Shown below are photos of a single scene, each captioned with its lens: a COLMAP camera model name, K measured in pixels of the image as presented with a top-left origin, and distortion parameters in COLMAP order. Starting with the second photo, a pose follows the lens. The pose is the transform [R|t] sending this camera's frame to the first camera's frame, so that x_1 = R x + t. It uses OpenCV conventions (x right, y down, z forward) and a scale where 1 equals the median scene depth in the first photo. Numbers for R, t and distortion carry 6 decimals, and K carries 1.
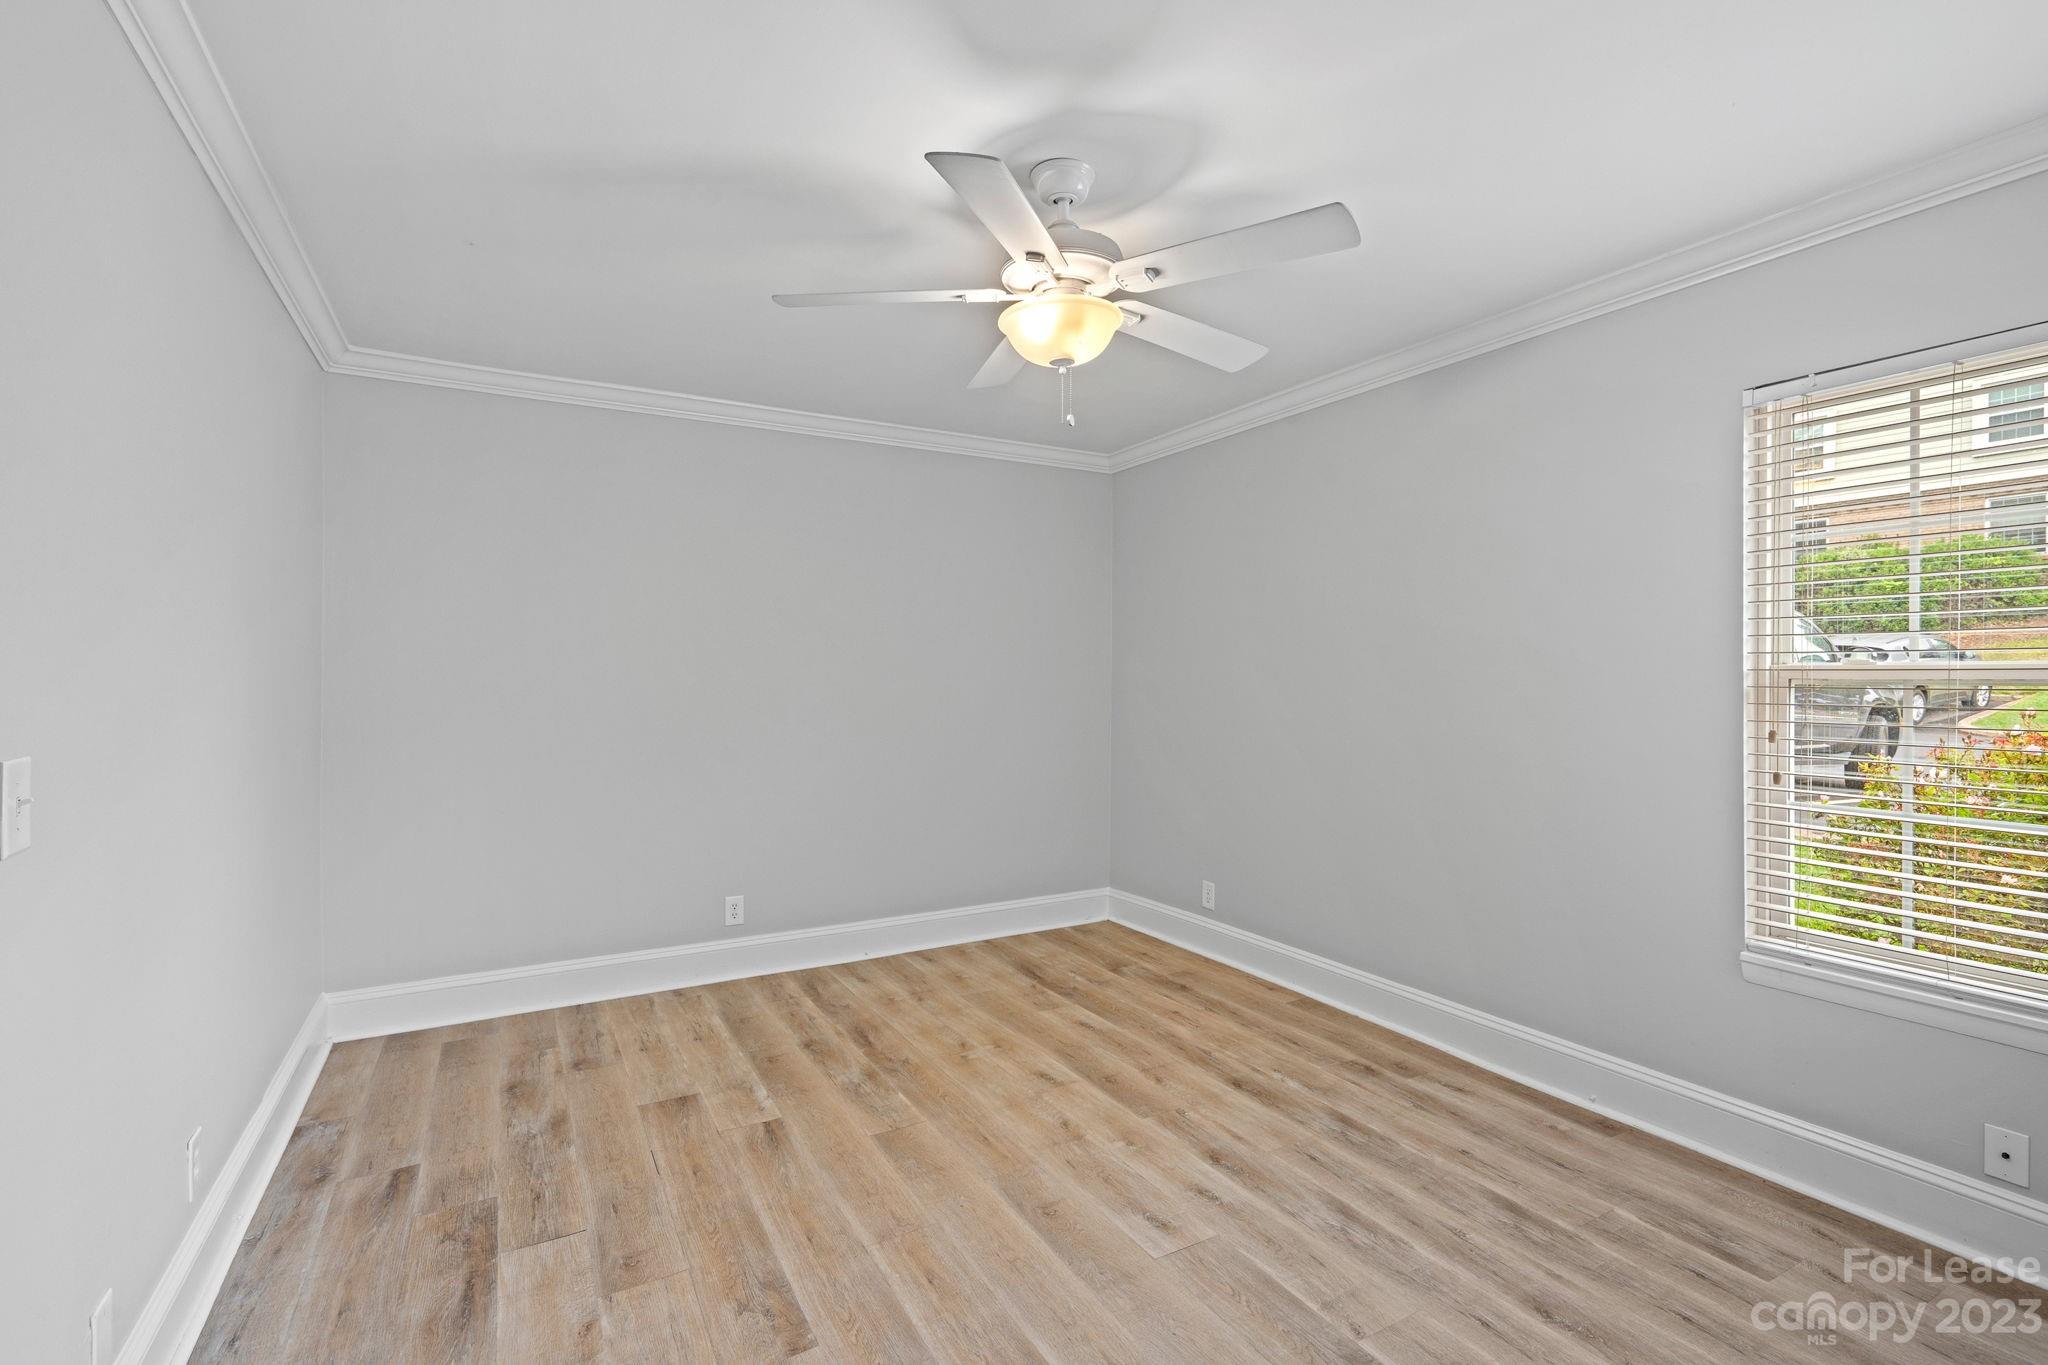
lens RADIAL K [[994.8, 0, 1021.9], [0, 994.8, 672.2], [0, 0, 1]] dist [-0.000070, -0.000283]
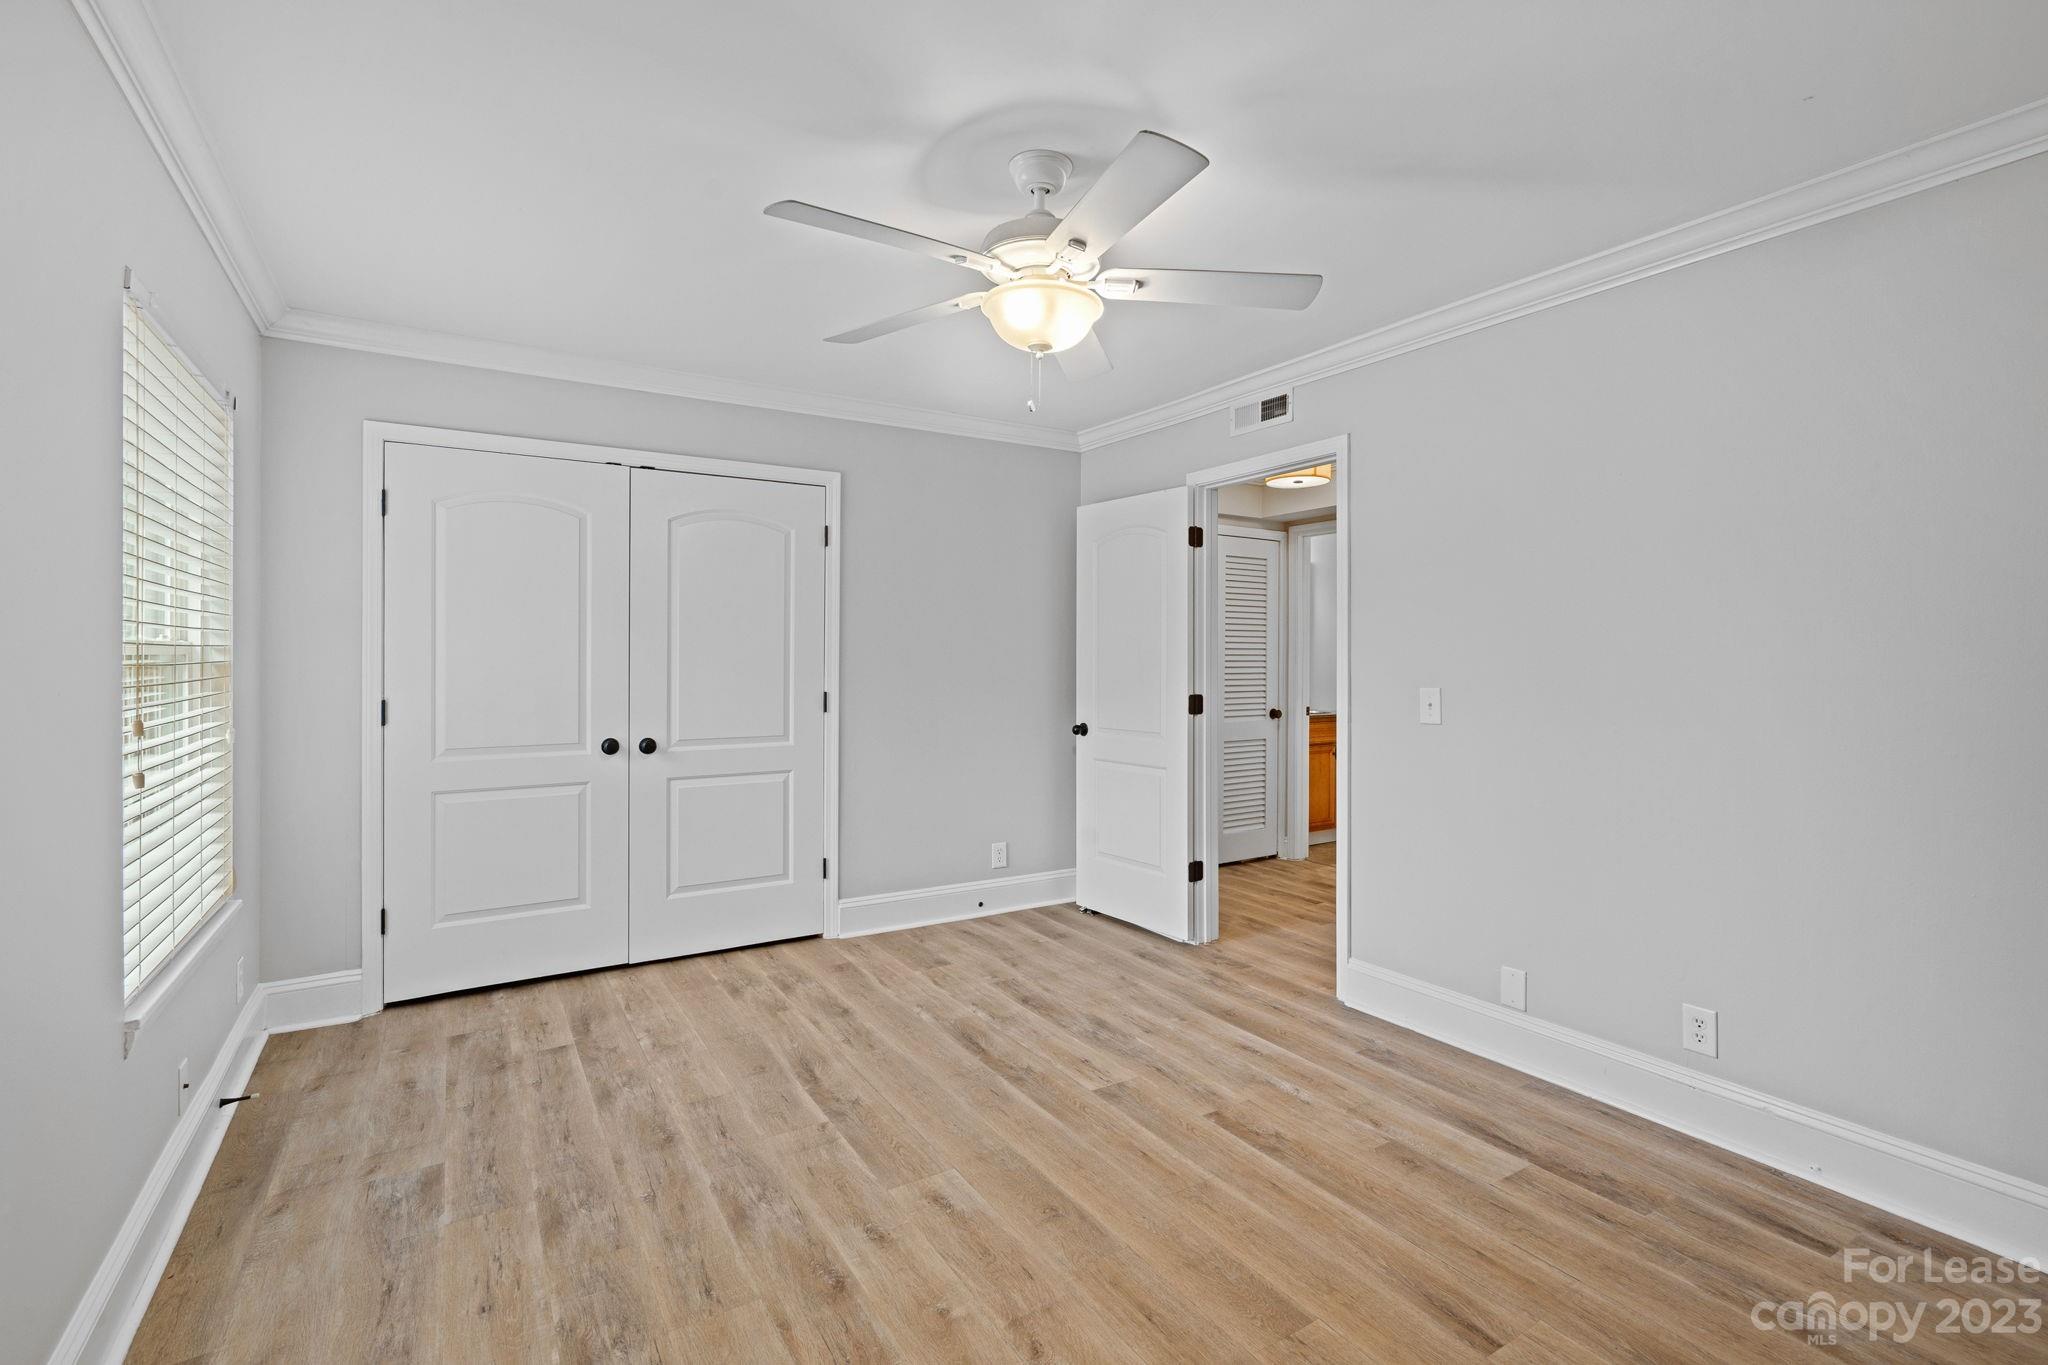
lens RADIAL K [[994.8, 0, 1024.3], [0, 994.8, 676.2], [0, 0, 1]] dist [-0.000070, -0.000283]
pose [[-0.999209, -0.001045, -0.039747, 0.093751], [-0.001677, 0.999873, 0.015859, 0.009966], [0.039726, 0.015913, -0.999084, 1.994296]]
